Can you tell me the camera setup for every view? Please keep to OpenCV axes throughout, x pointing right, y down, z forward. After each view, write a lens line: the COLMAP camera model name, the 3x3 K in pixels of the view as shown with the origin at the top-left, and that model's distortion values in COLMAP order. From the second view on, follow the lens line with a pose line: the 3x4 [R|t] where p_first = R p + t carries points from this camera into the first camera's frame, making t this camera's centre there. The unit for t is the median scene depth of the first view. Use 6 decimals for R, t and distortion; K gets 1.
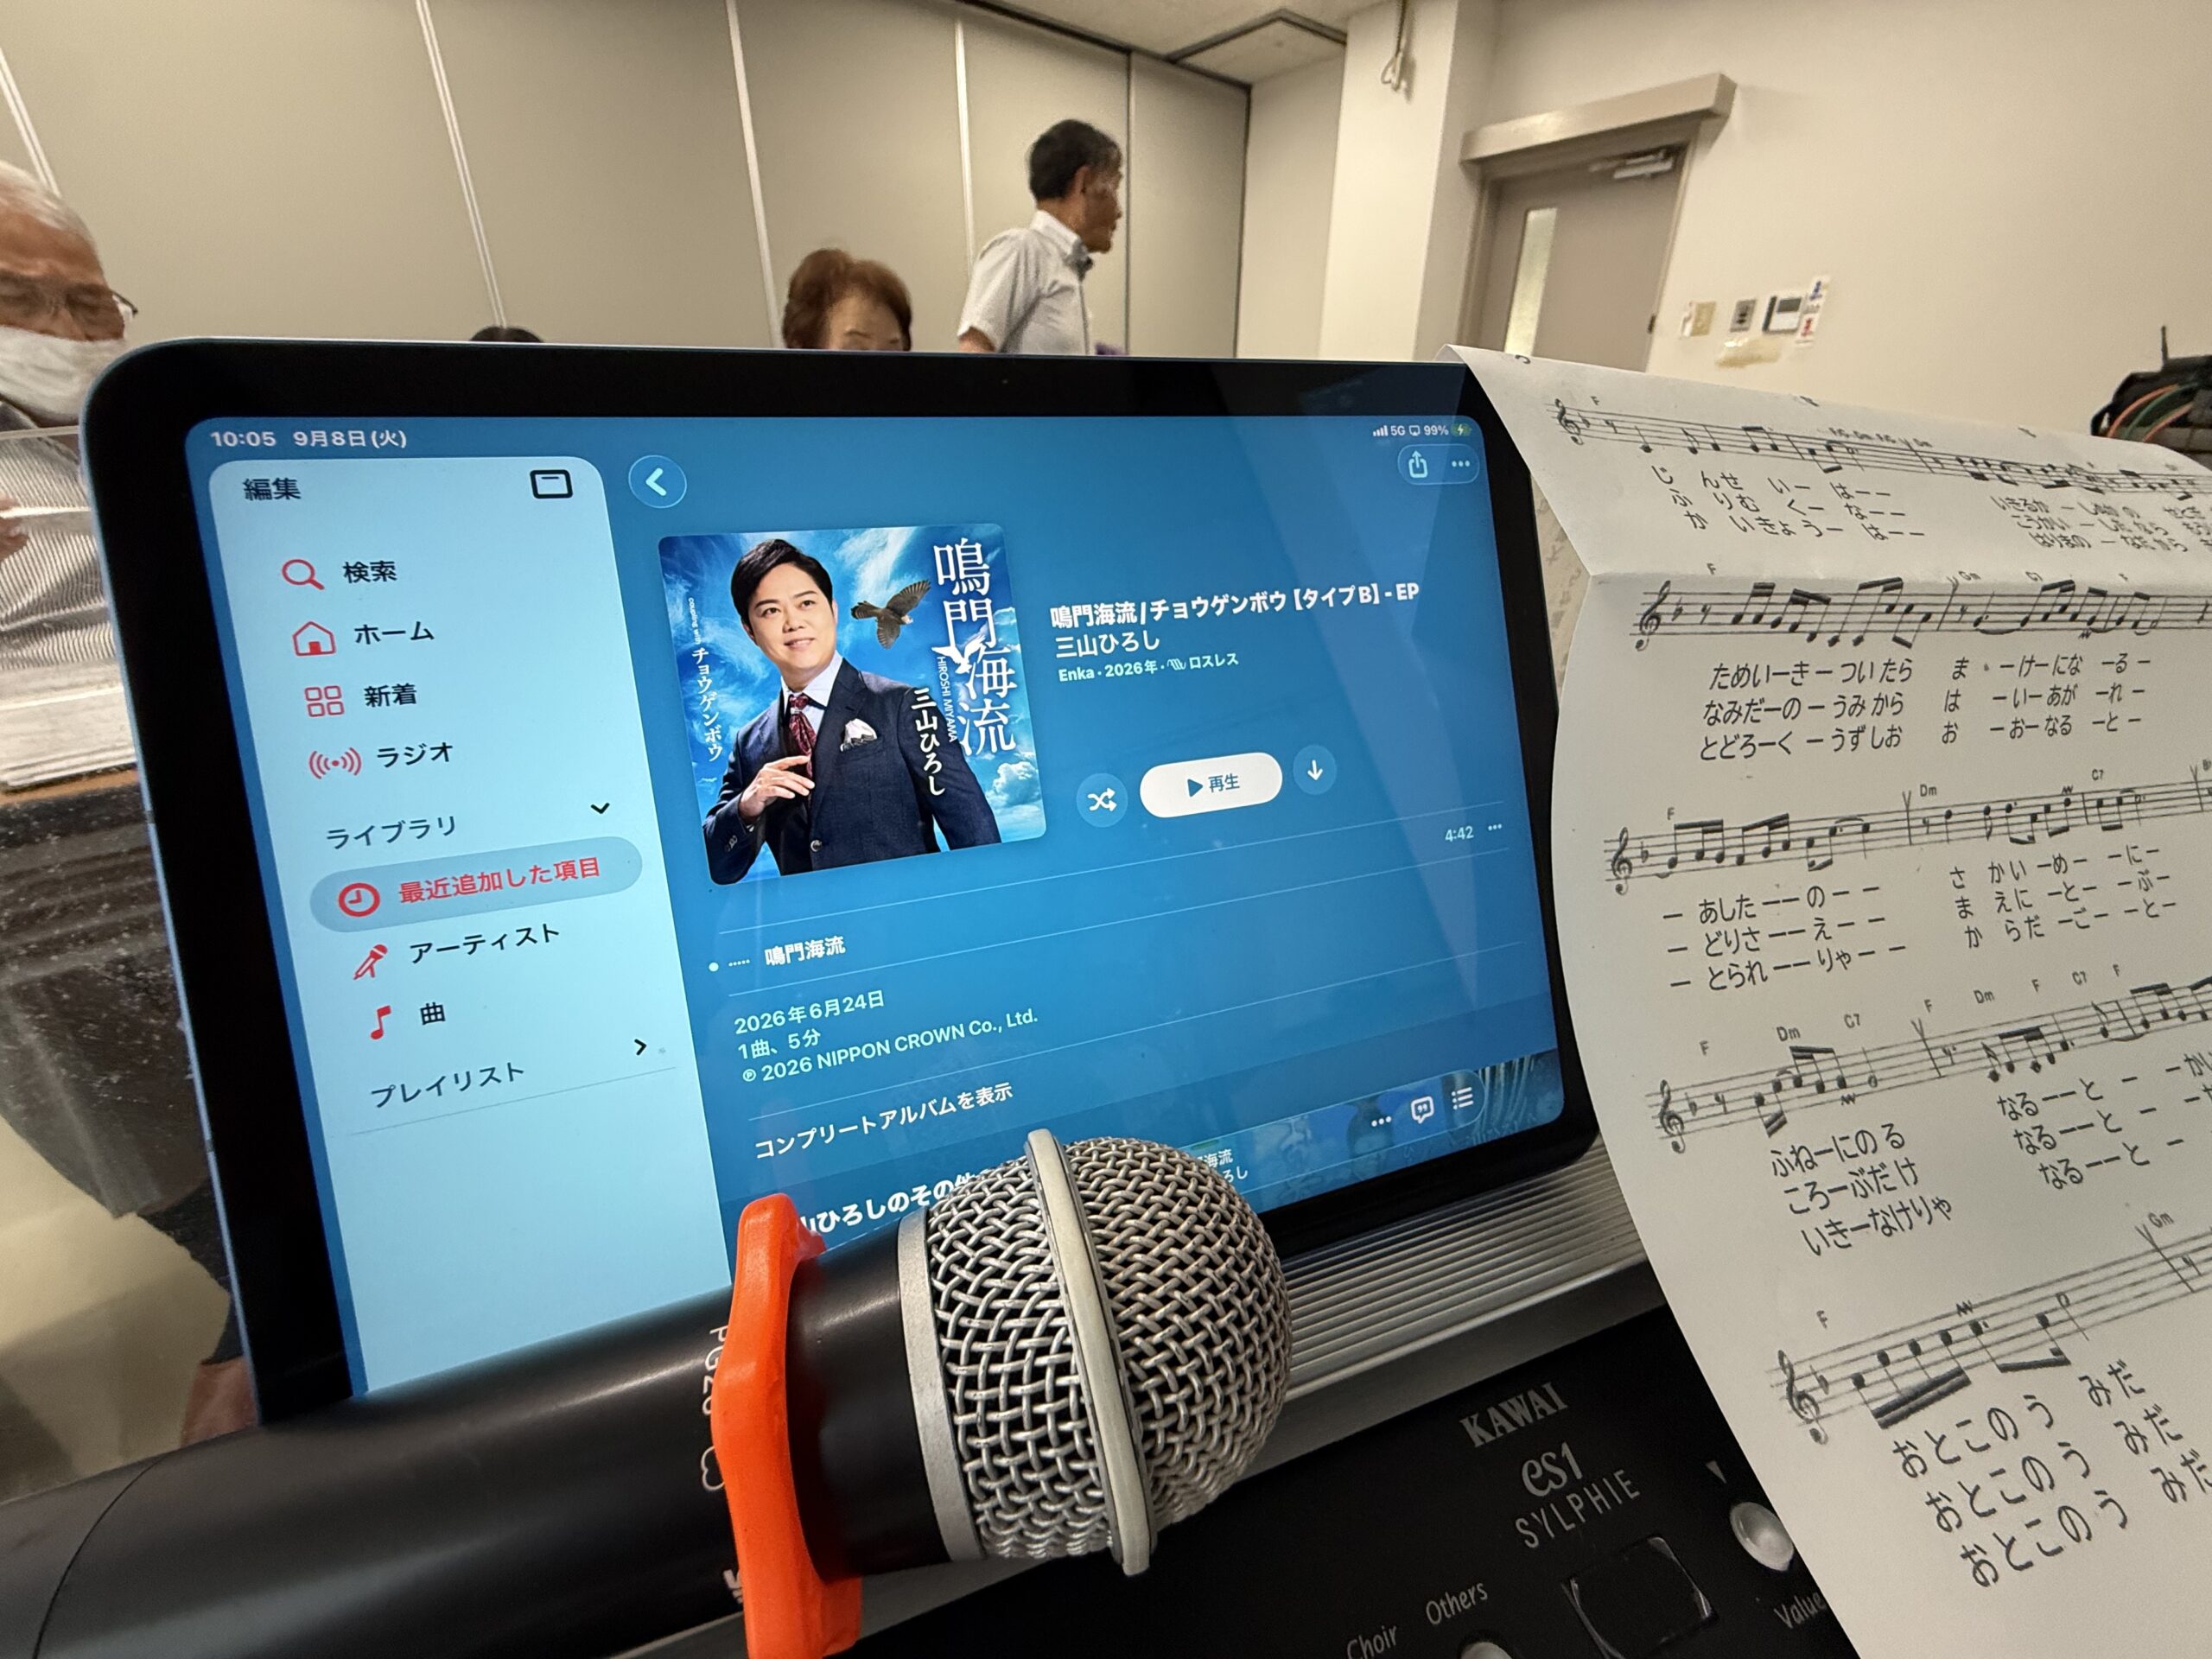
lens RADIAL K [[891.1, 0, 1101.9], [0, 891.1, 830.3], [0, 0, 1]] dist [0.001922, -0.000162]
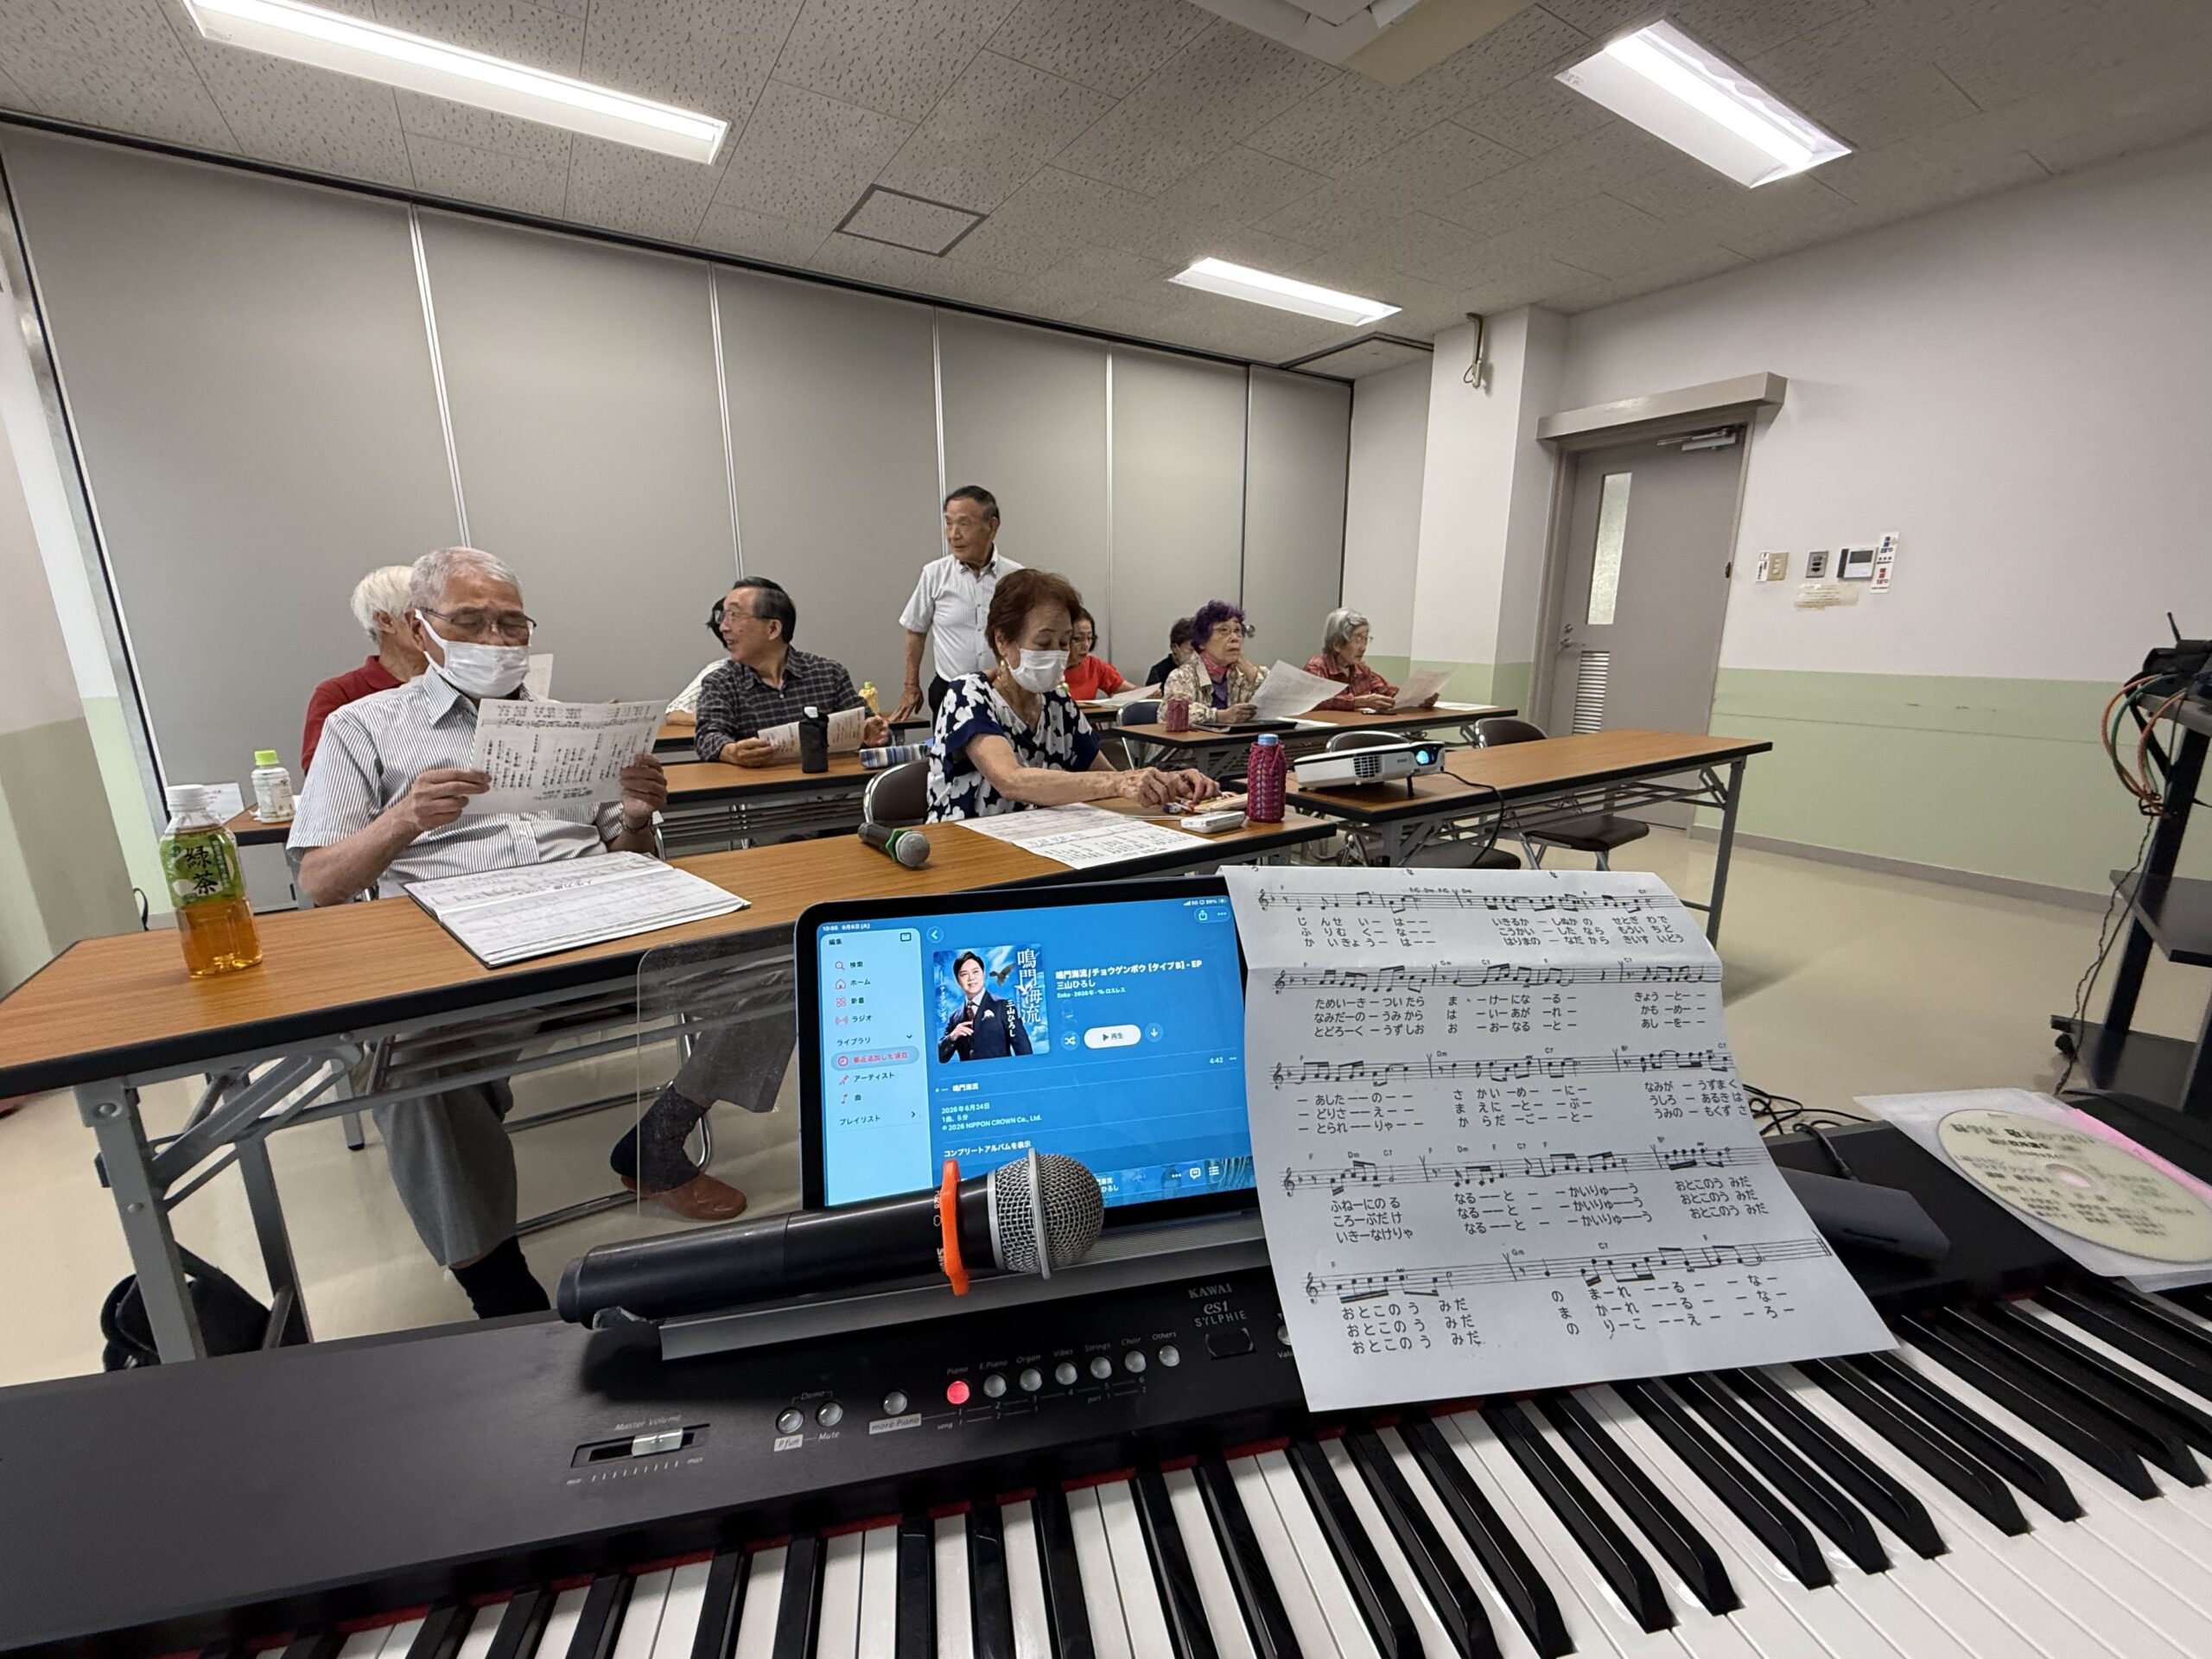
lens RADIAL K [[879.7, 0, 1099.0], [0, 879.7, 831.8], [0, 0, 1]] dist [-0.000414, -0.000549]
pose [[0.989840, 0.031584, -0.138632, 0.475210], [-0.058314, 0.979419, -0.193229, -0.154958], [0.129676, 0.199350, 0.971310, -1.904146]]
